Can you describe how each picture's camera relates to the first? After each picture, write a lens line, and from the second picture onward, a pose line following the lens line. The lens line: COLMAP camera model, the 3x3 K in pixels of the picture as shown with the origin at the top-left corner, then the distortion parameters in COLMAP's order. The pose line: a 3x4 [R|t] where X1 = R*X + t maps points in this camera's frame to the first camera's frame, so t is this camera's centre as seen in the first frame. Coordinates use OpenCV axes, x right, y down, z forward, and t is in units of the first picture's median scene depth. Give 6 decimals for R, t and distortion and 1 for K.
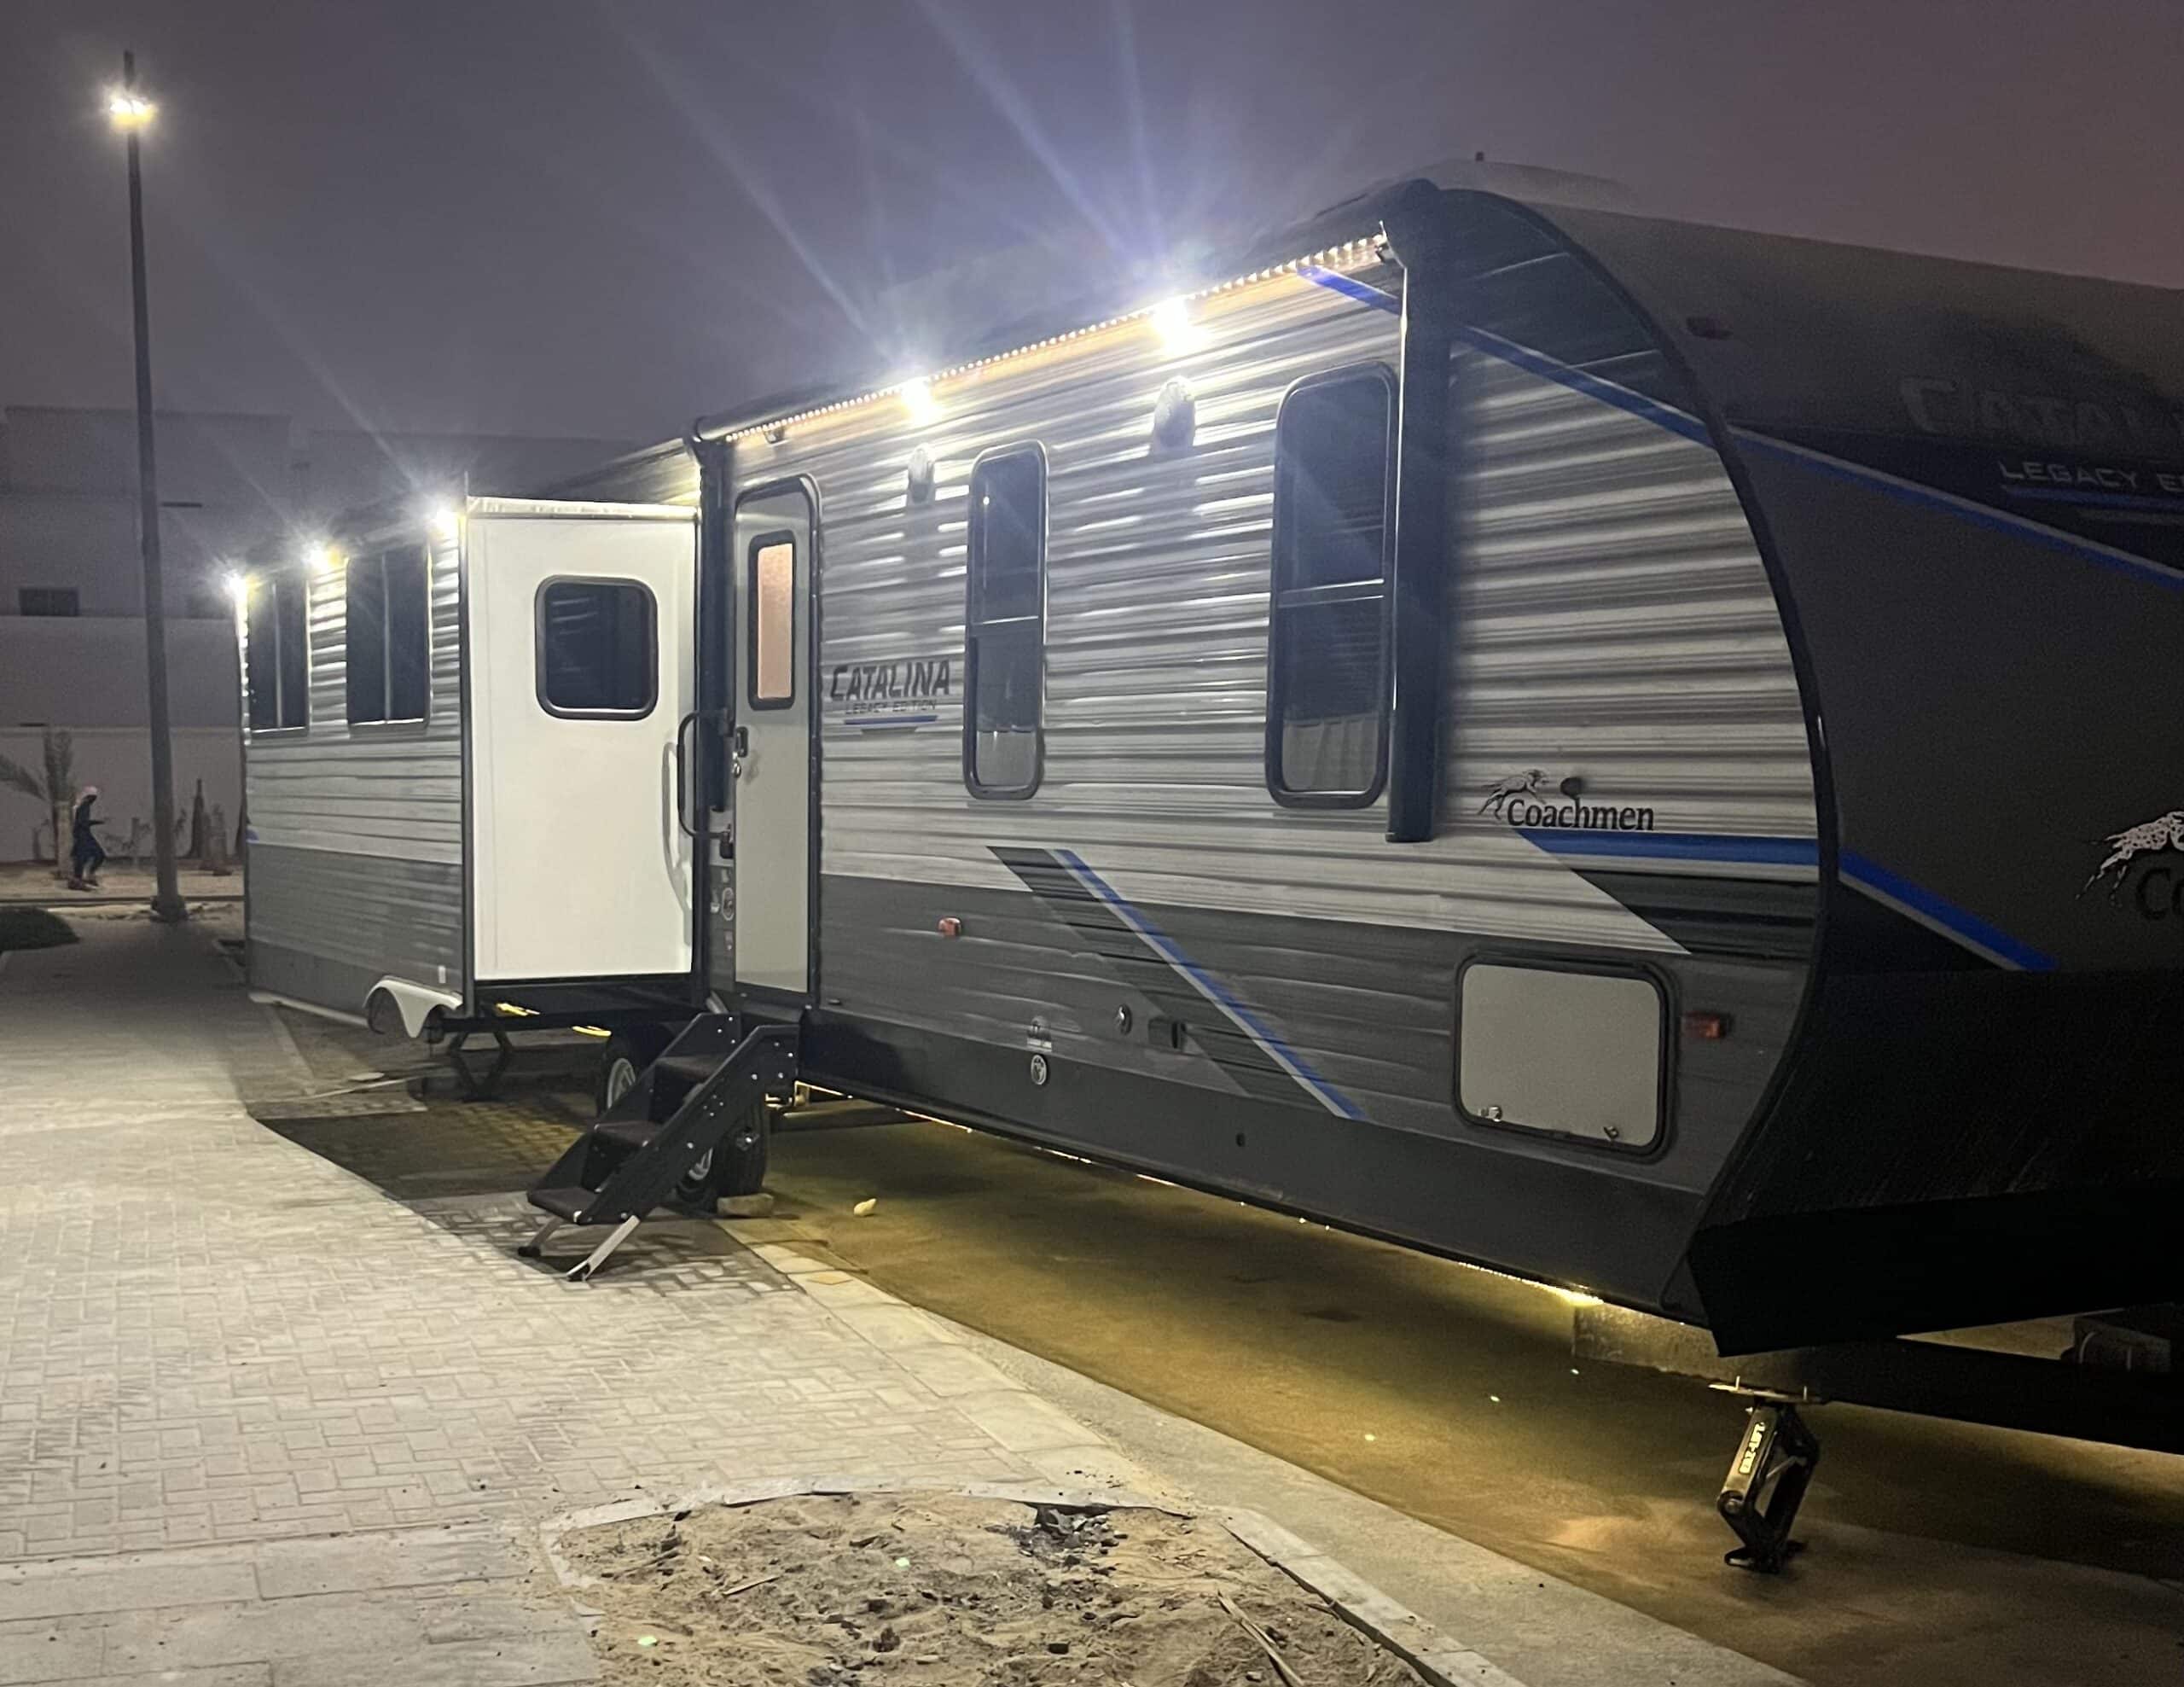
lens RADIAL K [[2583.1, 0, 1089.0], [0, 2583.1, 898.6], [0, 0, 1]] dist [0.019883, 0.008624]
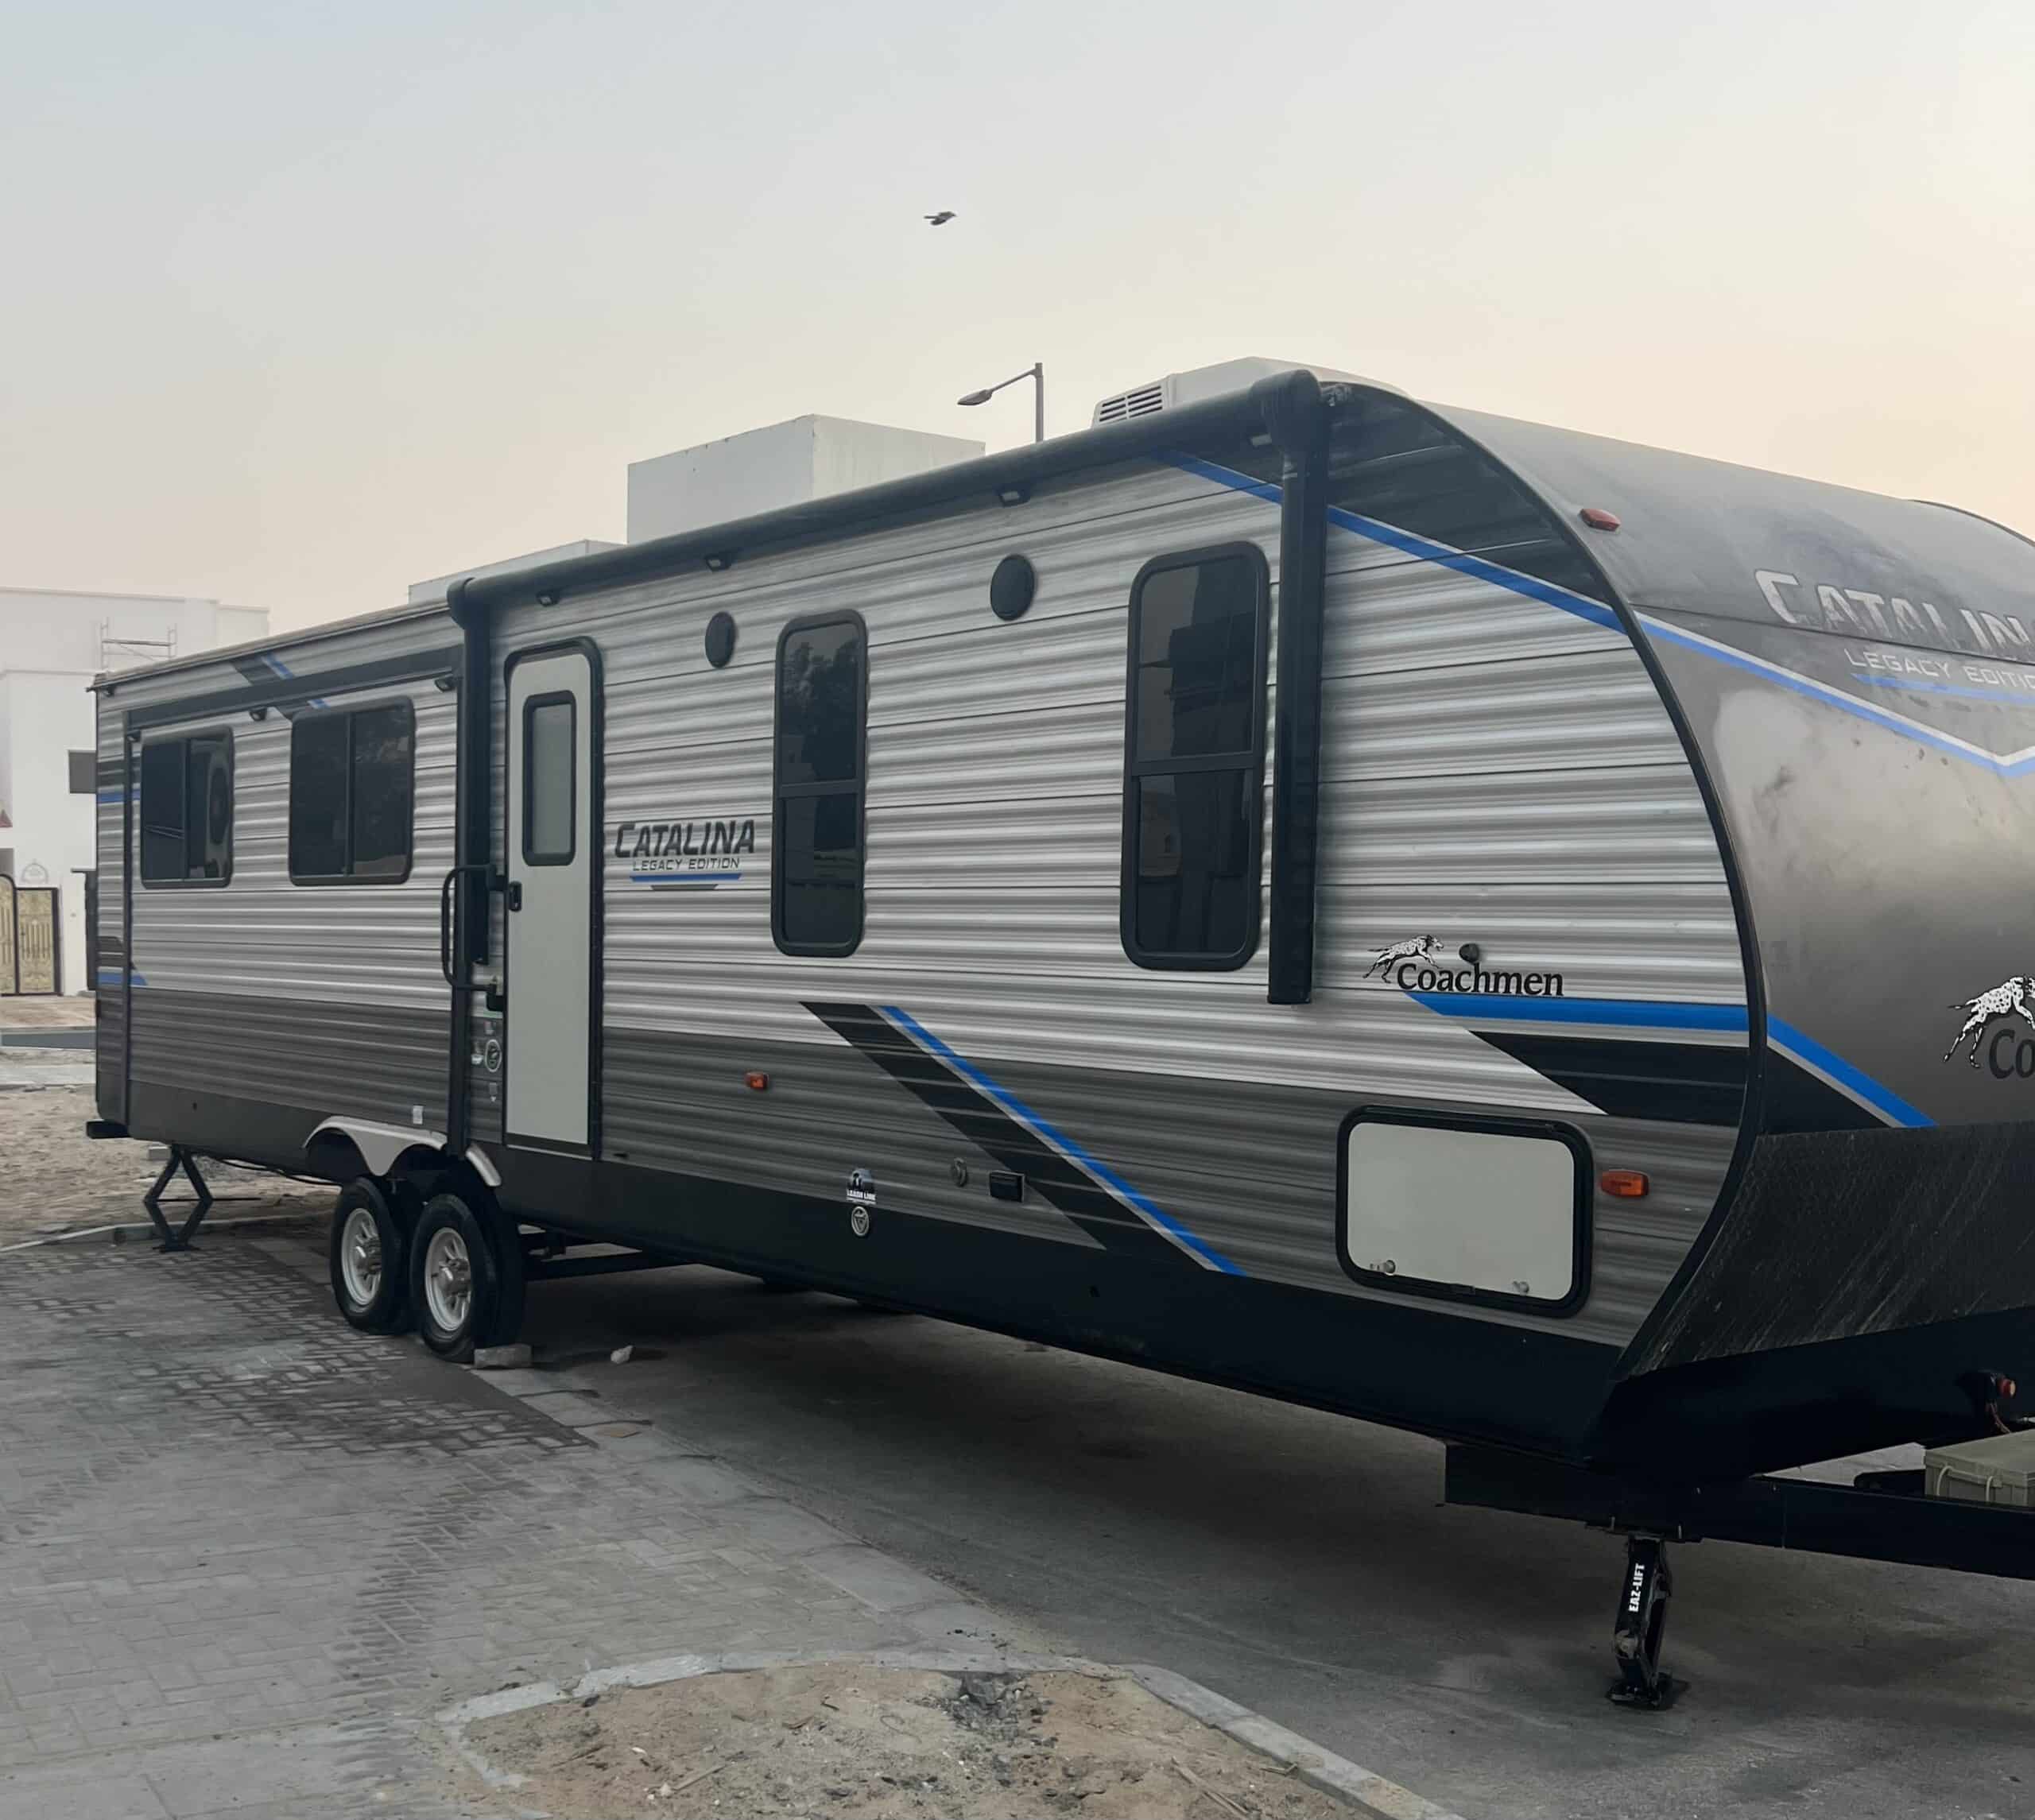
lens RADIAL K [[2389.8, 0, 1017.5], [0, 2389.8, 910.0], [0, 0, 1]] dist [0.064262, -0.175739]
pose [[0.987966, 0.004918, 0.154594, -0.116275], [0.002907, 0.998727, -0.050348, -0.009747], [-0.154645, 0.050192, 0.986694, 0.059640]]
